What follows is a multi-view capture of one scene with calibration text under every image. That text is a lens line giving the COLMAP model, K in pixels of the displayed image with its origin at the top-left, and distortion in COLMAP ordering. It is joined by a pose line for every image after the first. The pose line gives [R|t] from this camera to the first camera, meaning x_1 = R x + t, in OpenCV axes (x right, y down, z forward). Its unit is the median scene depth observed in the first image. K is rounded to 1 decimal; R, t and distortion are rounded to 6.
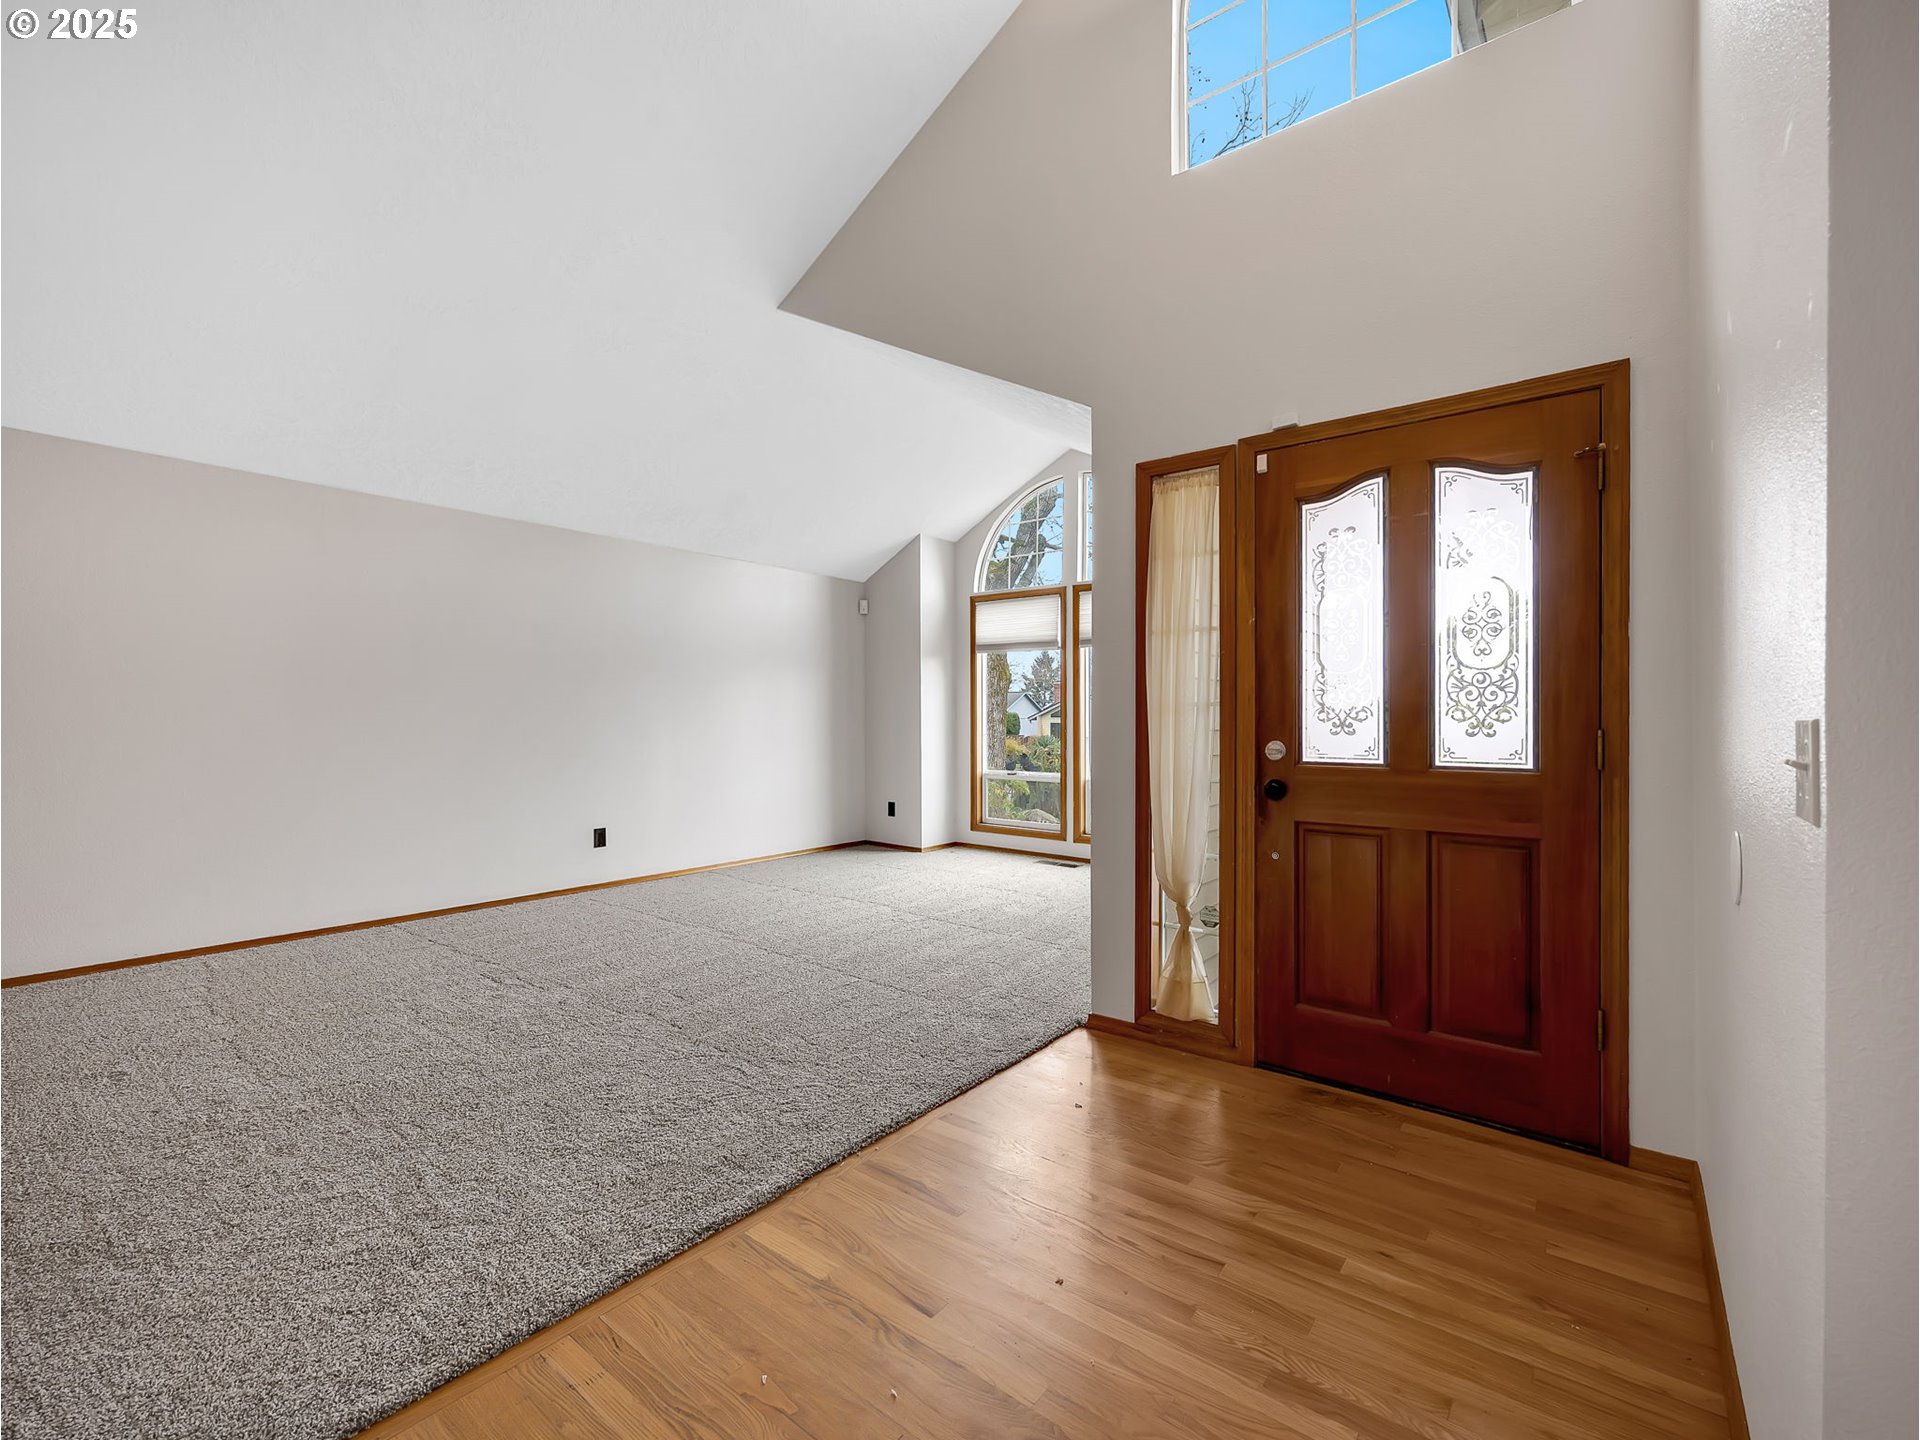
lens RADIAL K [[839.6, 0, 960.0], [0, 839.6, 720.0], [0, 0, 1]] dist [-0.002131, -0.000155]
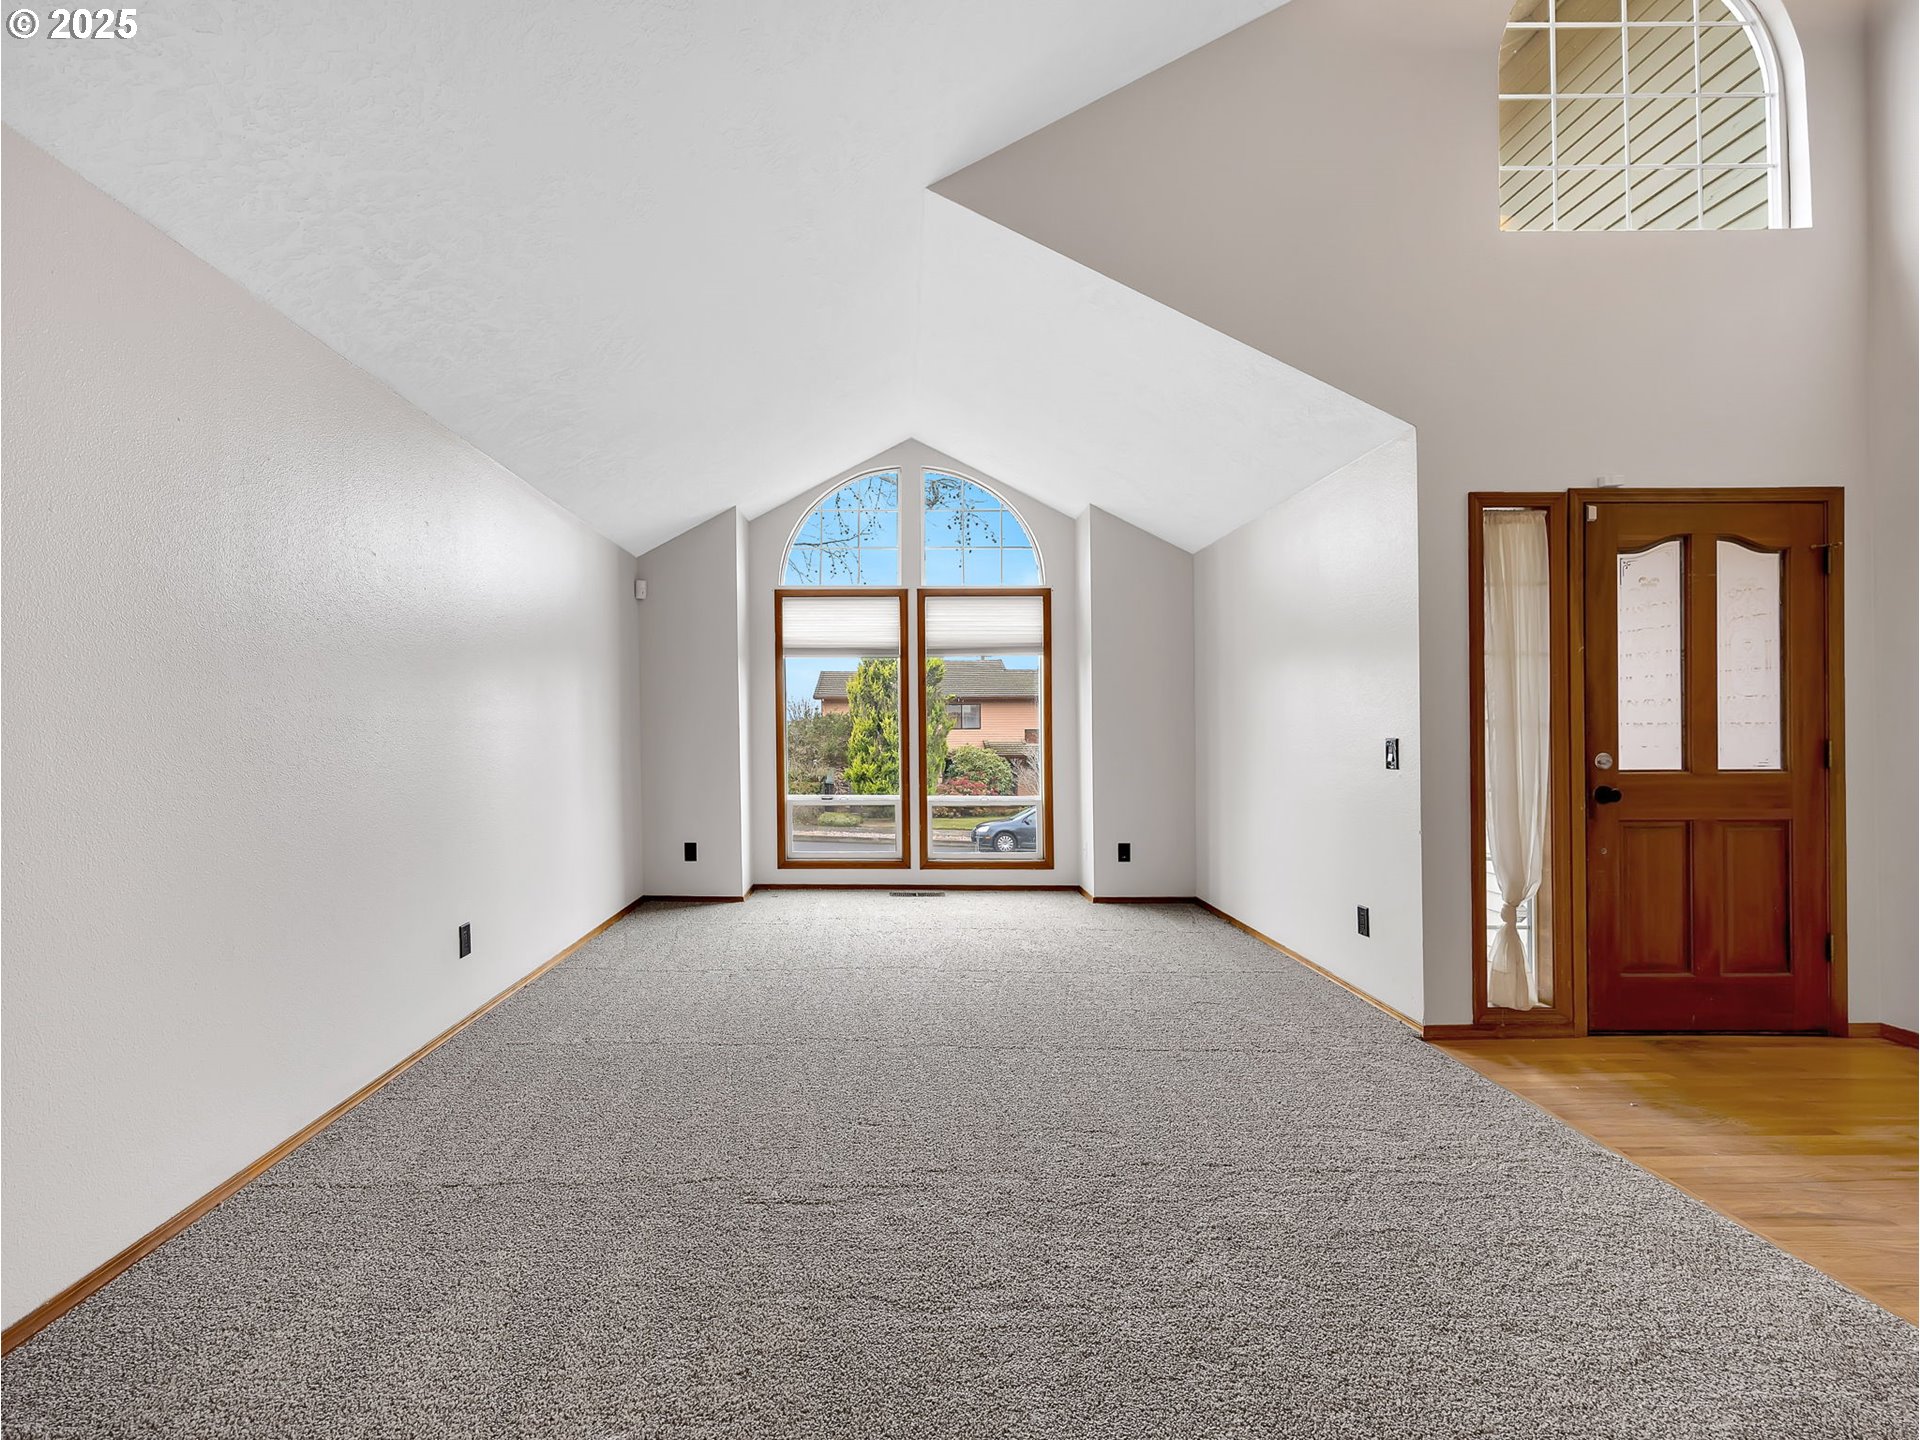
lens RADIAL K [[863.2, 0, 965.3], [0, 863.2, 730.7], [0, 0, 1]] dist [0.000170, 0.000133]
pose [[0.788766, -0.004076, 0.614680, -1.046682], [0.006546, 0.999977, -0.001769, -0.009354], [-0.614658, 0.005419, 0.788775, 0.588347]]
